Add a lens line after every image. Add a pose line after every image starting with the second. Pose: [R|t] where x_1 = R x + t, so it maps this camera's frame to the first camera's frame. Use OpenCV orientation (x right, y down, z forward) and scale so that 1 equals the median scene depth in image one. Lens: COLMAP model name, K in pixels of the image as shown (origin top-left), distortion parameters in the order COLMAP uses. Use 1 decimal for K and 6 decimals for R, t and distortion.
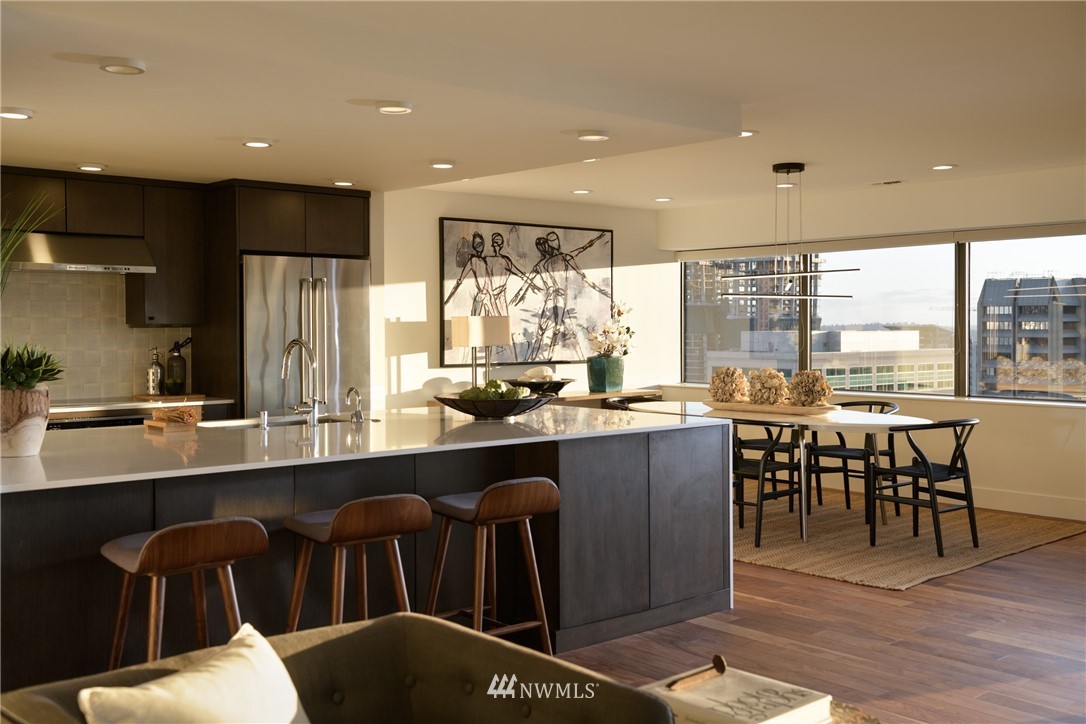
lens RADIAL K [[1147.1, 0, 544.4], [0, 1147.1, 359.7], [0, 0, 1]] dist [0.009488, 0.000000]
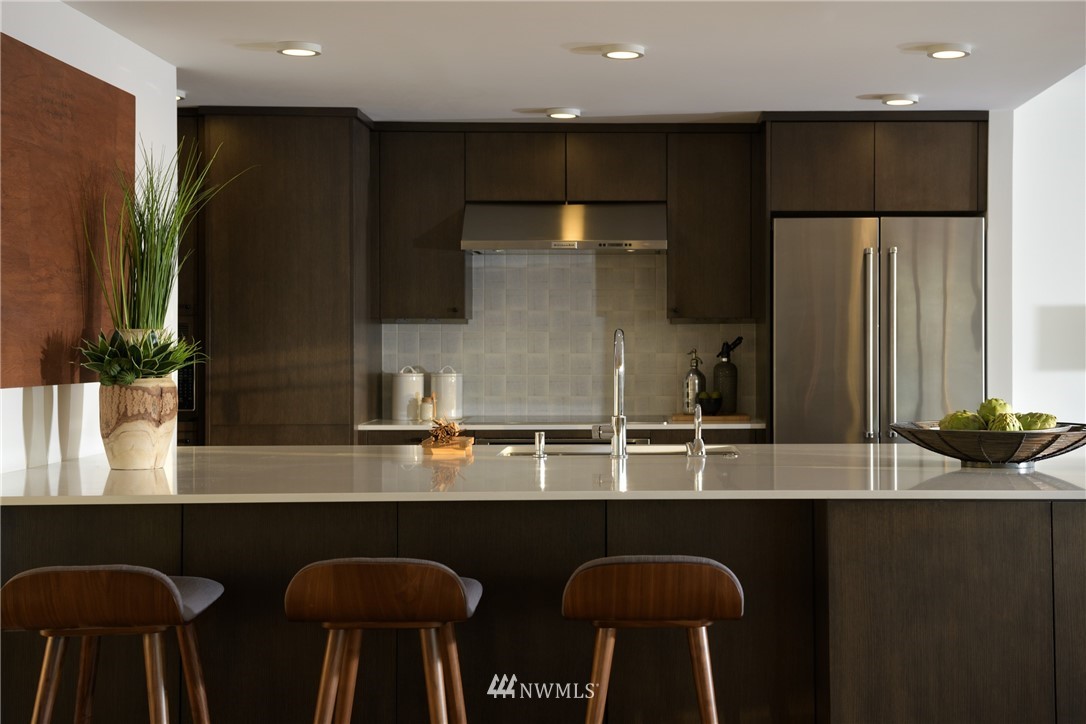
lens RADIAL K [[1529.7, 0, 543.1], [0, 1529.7, 361.8], [0, 0, 1]] dist [0.088029, 0.000000]
pose [[0.770309, 0.011476, -0.637568, 0.286300], [-0.020021, 0.999780, -0.006193, 0.006660], [0.637357, 0.017535, 0.770369, 0.232331]]
